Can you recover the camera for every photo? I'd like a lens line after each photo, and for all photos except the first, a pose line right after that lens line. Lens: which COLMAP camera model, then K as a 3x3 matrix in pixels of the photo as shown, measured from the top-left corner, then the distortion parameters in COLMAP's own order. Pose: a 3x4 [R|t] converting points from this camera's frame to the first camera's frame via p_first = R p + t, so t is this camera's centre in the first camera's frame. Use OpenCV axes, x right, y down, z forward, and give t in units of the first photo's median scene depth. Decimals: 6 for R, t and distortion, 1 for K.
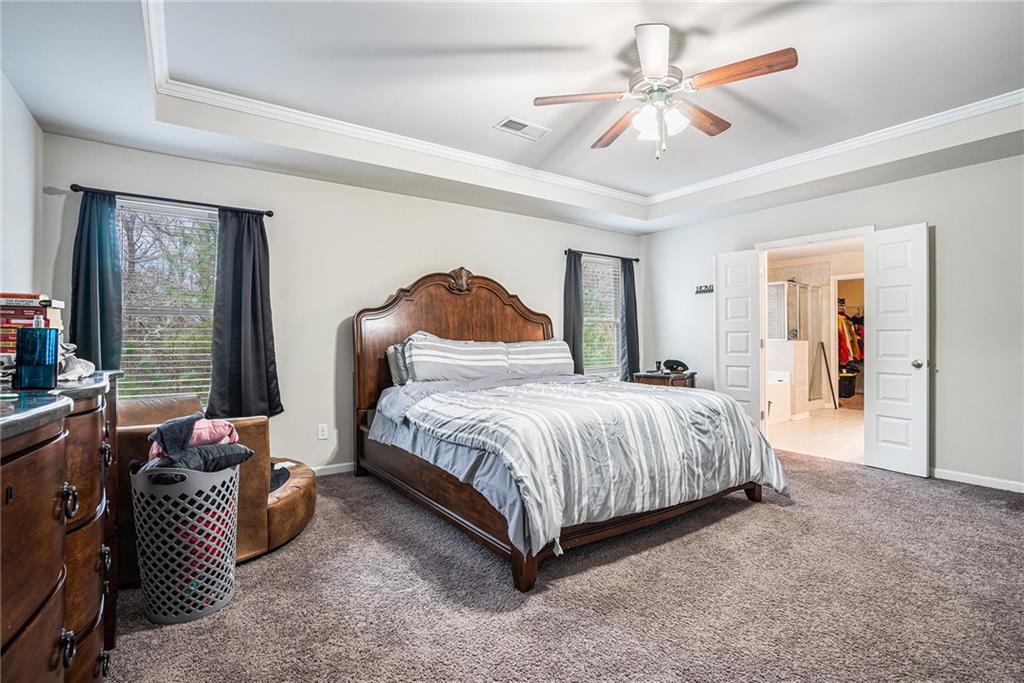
lens RADIAL K [[463.7, 0, 513.7], [0, 463.7, 340.2], [0, 0, 1]] dist [-0.022012, 0.006550]
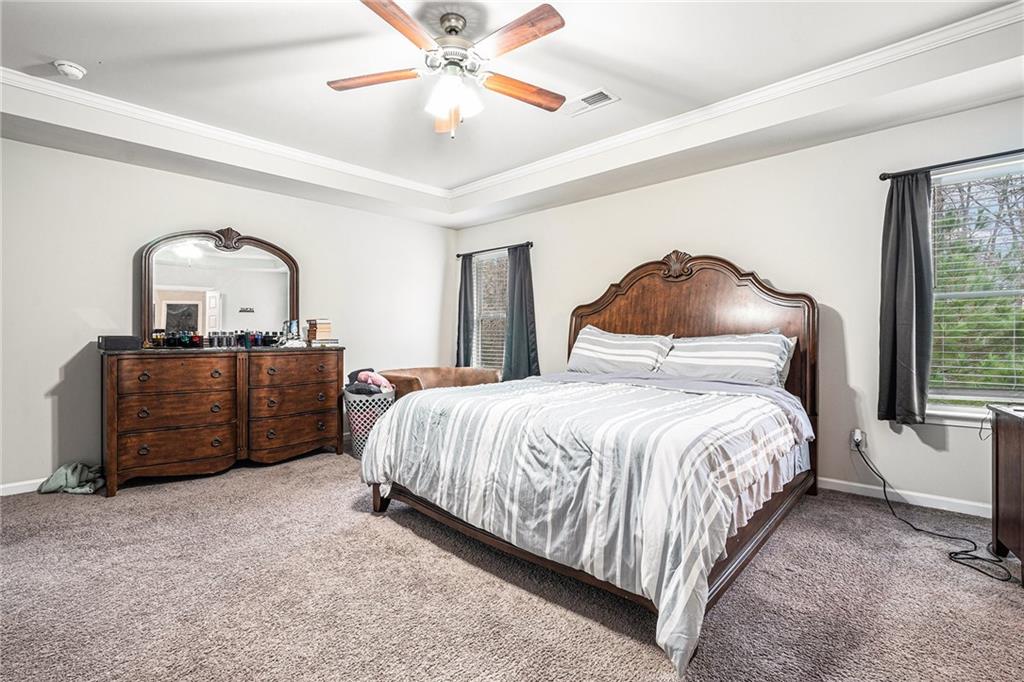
lens RADIAL K [[463.7, 0, 481.3], [0, 463.7, 333.4], [0, 0, 1]] dist [-0.022012, 0.006550]
pose [[0.191905, 0.001388, -0.981412, 1.093803], [-0.000460, 0.999999, 0.001324, -0.002855], [0.981413, 0.000198, 0.191906, 0.773852]]
